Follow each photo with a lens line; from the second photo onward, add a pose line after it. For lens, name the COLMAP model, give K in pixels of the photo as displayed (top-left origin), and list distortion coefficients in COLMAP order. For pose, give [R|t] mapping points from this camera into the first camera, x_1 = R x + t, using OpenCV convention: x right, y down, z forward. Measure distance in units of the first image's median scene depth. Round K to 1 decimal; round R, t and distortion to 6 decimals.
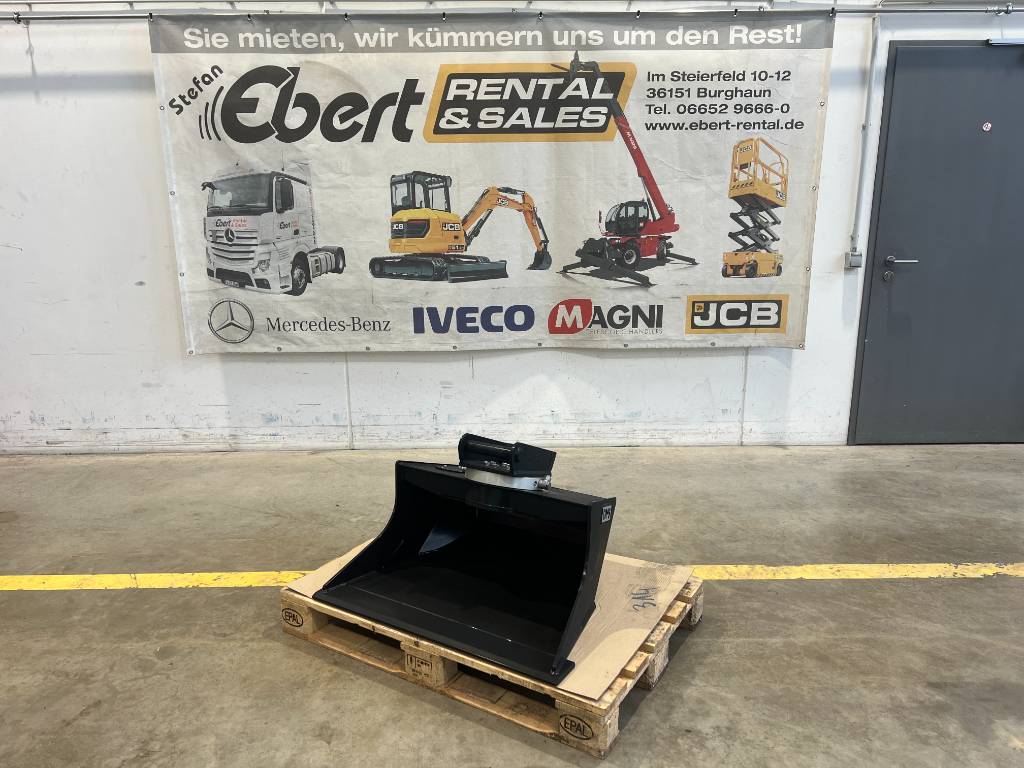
lens RADIAL K [[770.9, 0, 508.7], [0, 770.9, 379.4], [0, 0, 1]] dist [0.052336, -0.056179]
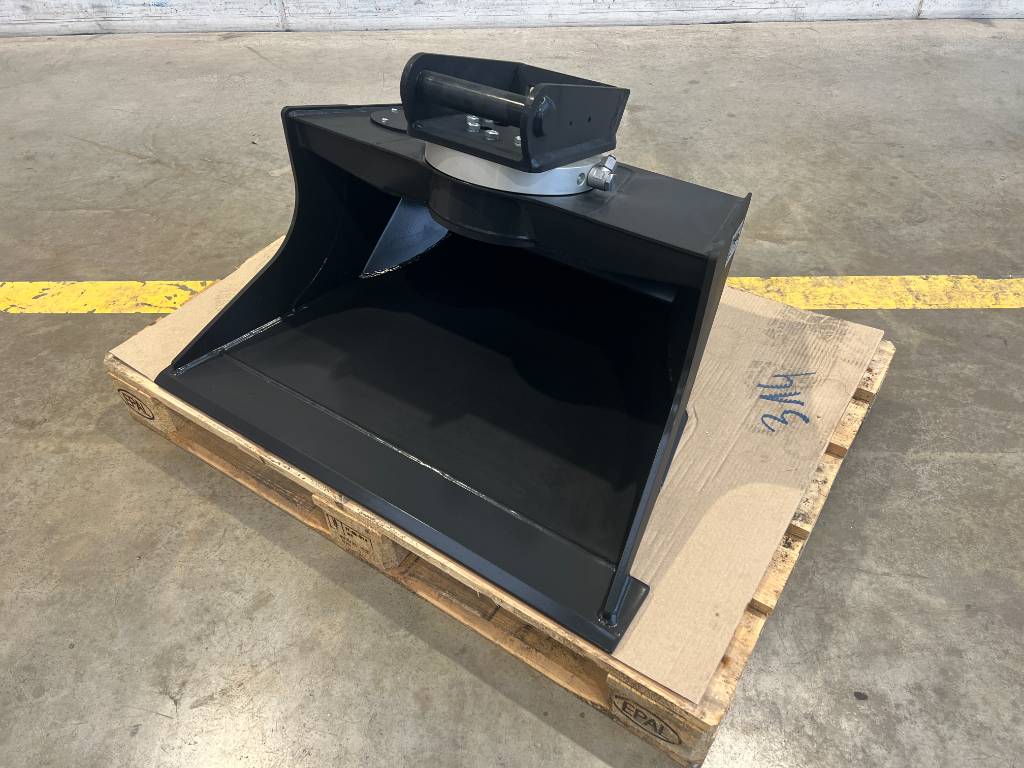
lens RADIAL K [[770.9, 0, 506.2], [0, 770.9, 386.3], [0, 0, 1]] dist [0.052336, -0.056179]
pose [[0.999025, 0.013657, -0.041984, 0.011742], [0.010824, 0.846162, 0.532816, -0.000885], [0.042802, -0.532751, 0.845189, 0.540496]]
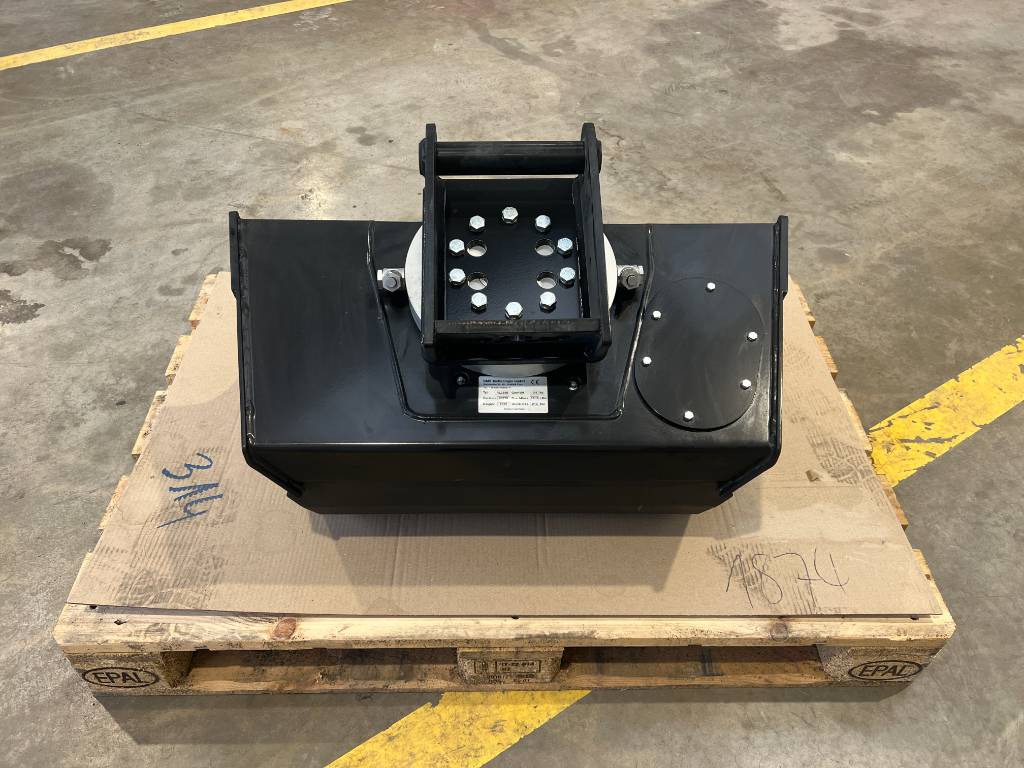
lens RADIAL K [[770.9, 0, 508.8], [0, 770.9, 389.4], [0, 0, 1]] dist [0.052336, -0.056179]
pose [[-0.840509, 0.380075, -0.386118, 0.165420], [-0.135426, 0.542658, 0.828964, -0.160864], [0.524599, 0.749042, -0.404637, 1.198846]]
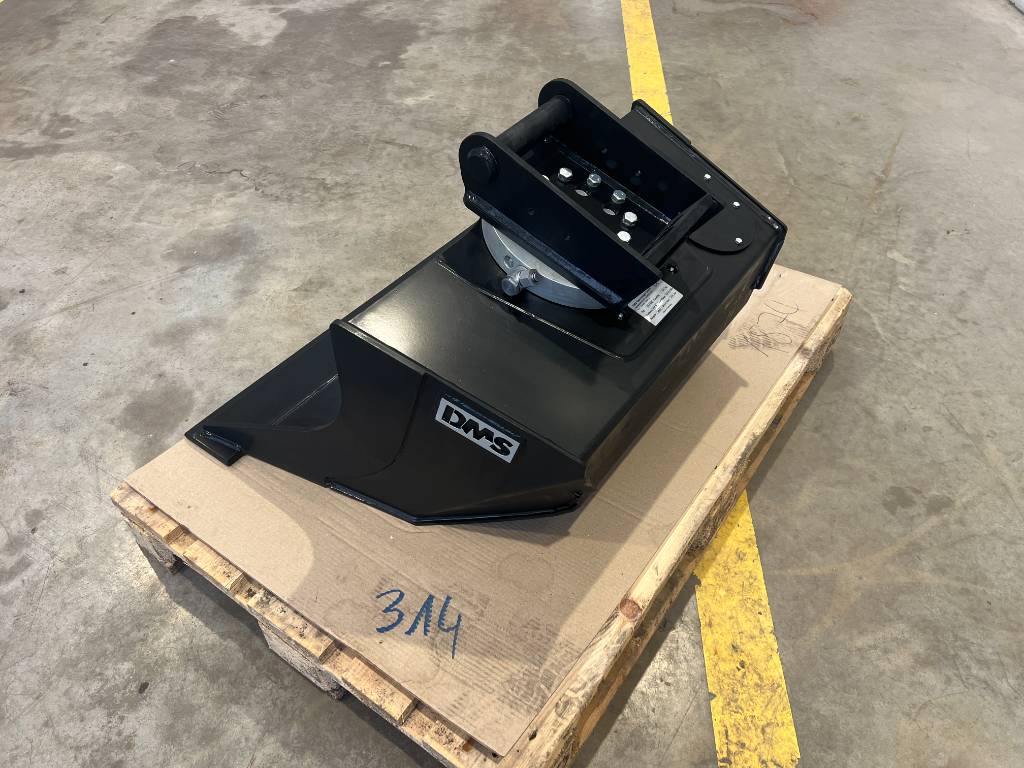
lens RADIAL K [[770.9, 0, 510.9], [0, 770.9, 389.4], [0, 0, 1]] dist [0.052336, -0.056179]
pose [[-0.068223, 0.708623, -0.702282, 0.367765], [-0.222735, 0.675336, 0.703072, -0.109765], [0.972489, 0.204388, 0.111762, 0.937465]]
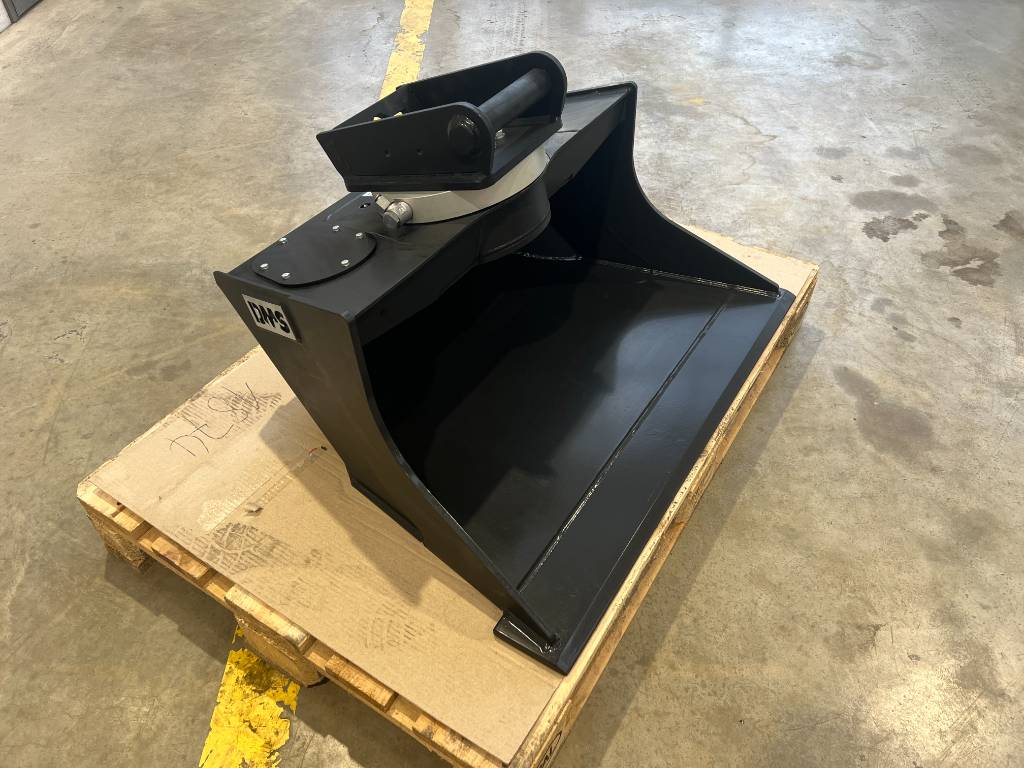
lens RADIAL K [[770.9, 0, 510.9], [0, 770.9, 385.0], [0, 0, 1]] dist [0.052336, -0.056179]
pose [[0.010014, -0.696199, 0.717779, -0.418873], [0.227409, 0.700591, 0.676356, -0.085242], [-0.973748, 0.156456, 0.165337, 0.916323]]
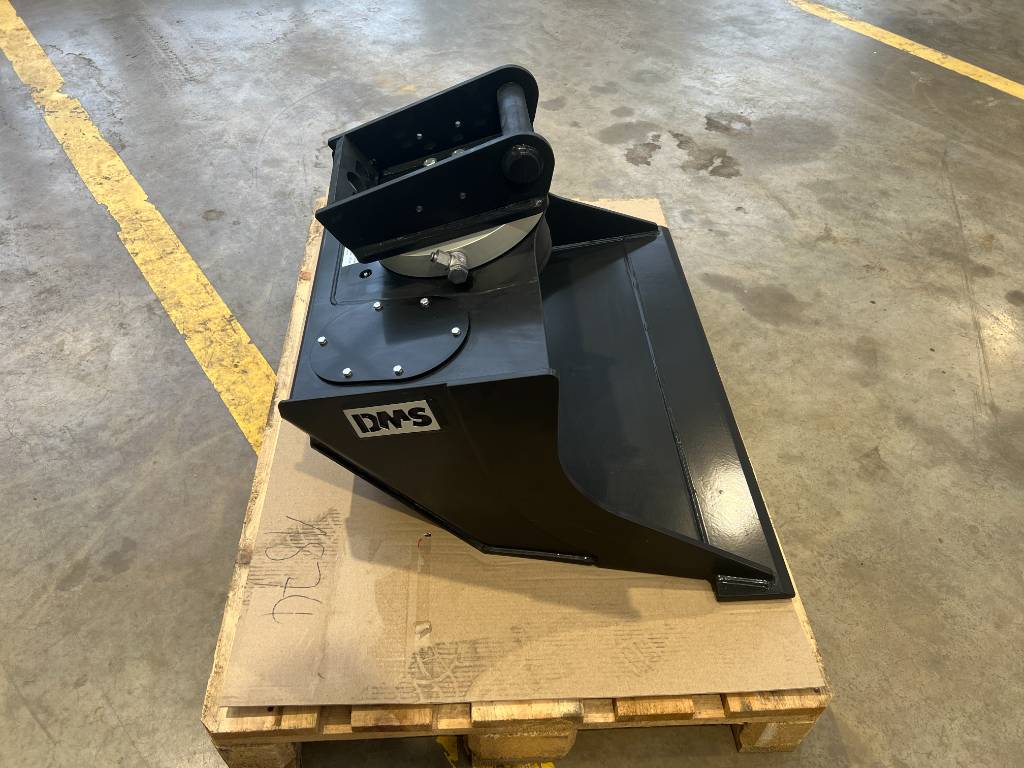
lens RADIAL K [[770.9, 0, 509.8], [0, 770.9, 388.0], [0, 0, 1]] dist [0.052336, -0.056179]
pose [[-0.573679, -0.589903, 0.568249, -0.330720], [0.161643, 0.598584, 0.784582, -0.147863], [-0.802972, 0.541952, -0.248041, 1.140761]]
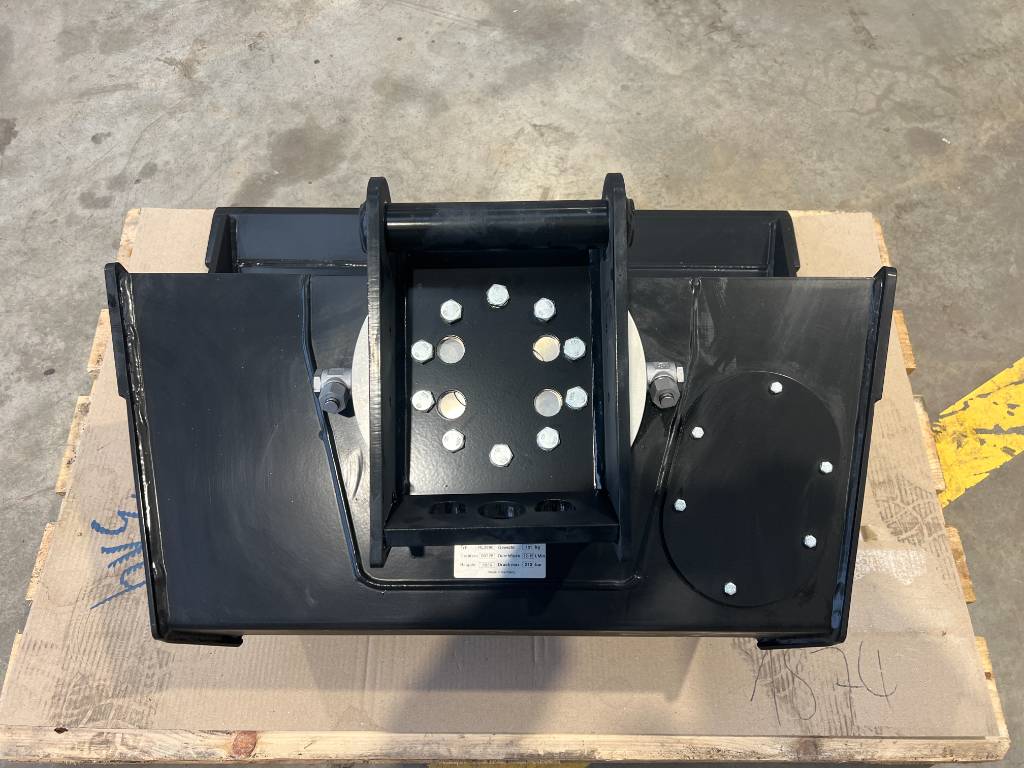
lens RADIAL K [[770.9, 0, 505.9], [0, 770.9, 390.4], [0, 0, 1]] dist [0.052336, -0.056179]
pose [[-0.850778, 0.477982, -0.218425, 0.055562], [-0.116414, 0.233893, 0.965268, -0.140662], [0.512468, 0.846657, -0.143348, 1.046640]]
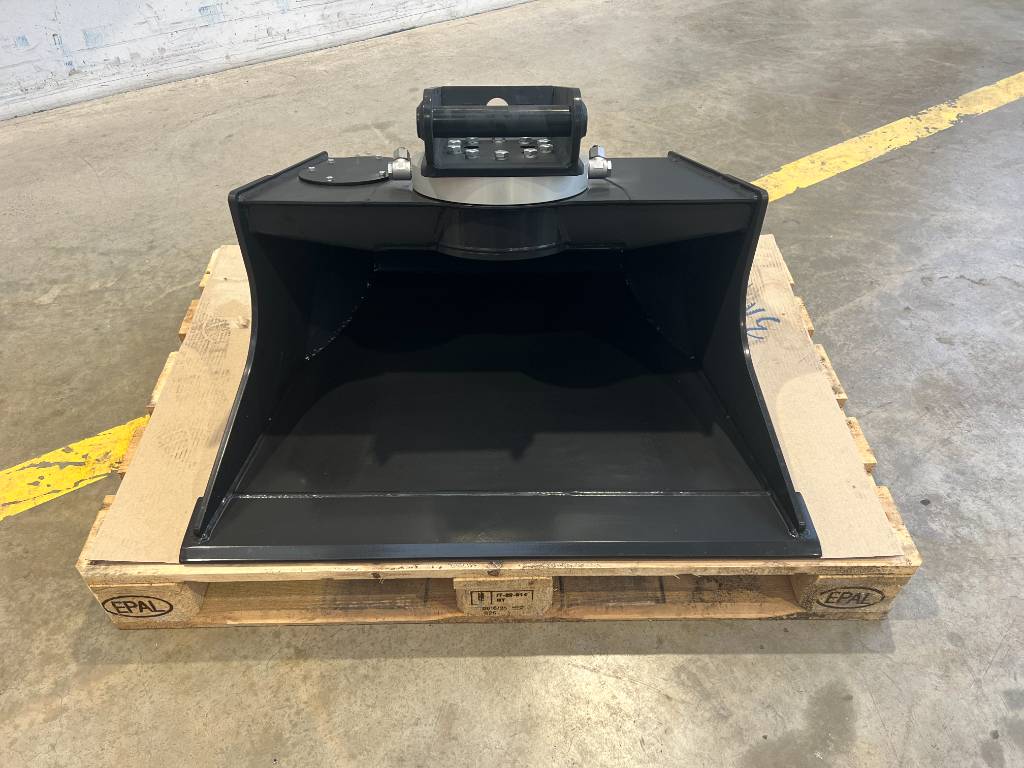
lens RADIAL K [[770.9, 0, 509.0], [0, 770.9, 384.2], [0, 0, 1]] dist [0.052336, -0.056179]
pose [[0.840346, -0.369830, 0.396288, -0.228321], [0.111036, 0.833036, 0.541962, -0.014927], [-0.530555, -0.411434, 0.741103, 0.608352]]
